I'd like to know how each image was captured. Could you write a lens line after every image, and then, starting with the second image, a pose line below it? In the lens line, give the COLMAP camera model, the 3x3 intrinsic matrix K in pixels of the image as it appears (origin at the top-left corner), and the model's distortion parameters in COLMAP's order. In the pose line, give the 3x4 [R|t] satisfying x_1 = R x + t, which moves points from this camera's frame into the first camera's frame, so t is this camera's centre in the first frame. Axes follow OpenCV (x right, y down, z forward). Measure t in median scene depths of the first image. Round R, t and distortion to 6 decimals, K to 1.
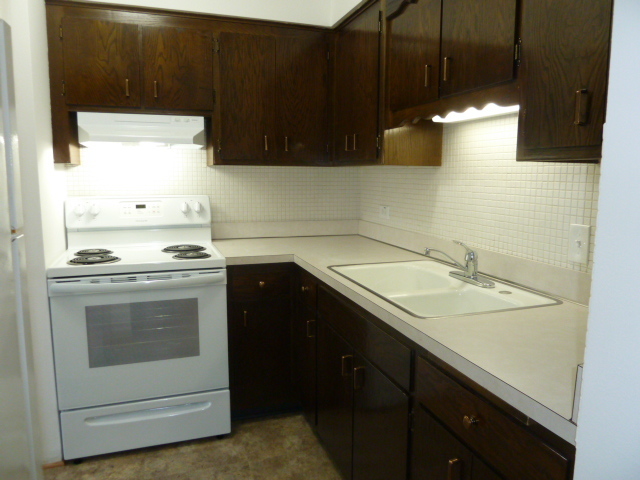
lens RADIAL K [[474.1, 0, 322.3], [0, 474.1, 238.4], [0, 0, 1]] dist [-0.030440, 0.005867]
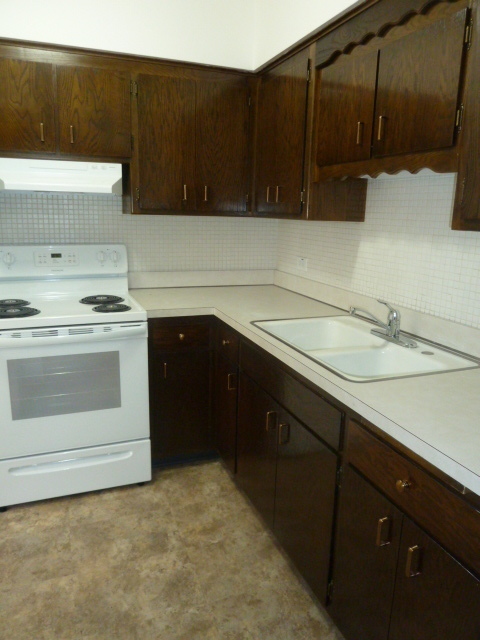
lens RADIAL K [[474.1, 0, 240.9], [0, 474.1, 320.2], [0, 0, 1]] dist [-0.030440, 0.005867]
pose [[0.999165, 0.010857, 0.039393, -0.045230], [-0.014424, 0.995708, 0.091418, -0.033703], [-0.038231, -0.091910, 0.995033, -0.000920]]
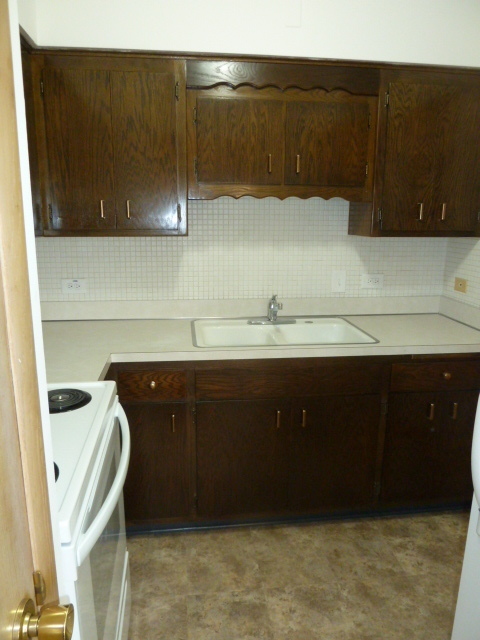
lens RADIAL K [[474.1, 0, 243.4], [0, 474.1, 319.7], [0, 0, 1]] dist [-0.030440, 0.005867]
pose [[0.217384, -0.225949, 0.949574, -0.801471], [0.128147, 0.971025, 0.201717, -0.164874], [-0.967638, 0.077835, 0.240040, 0.634182]]
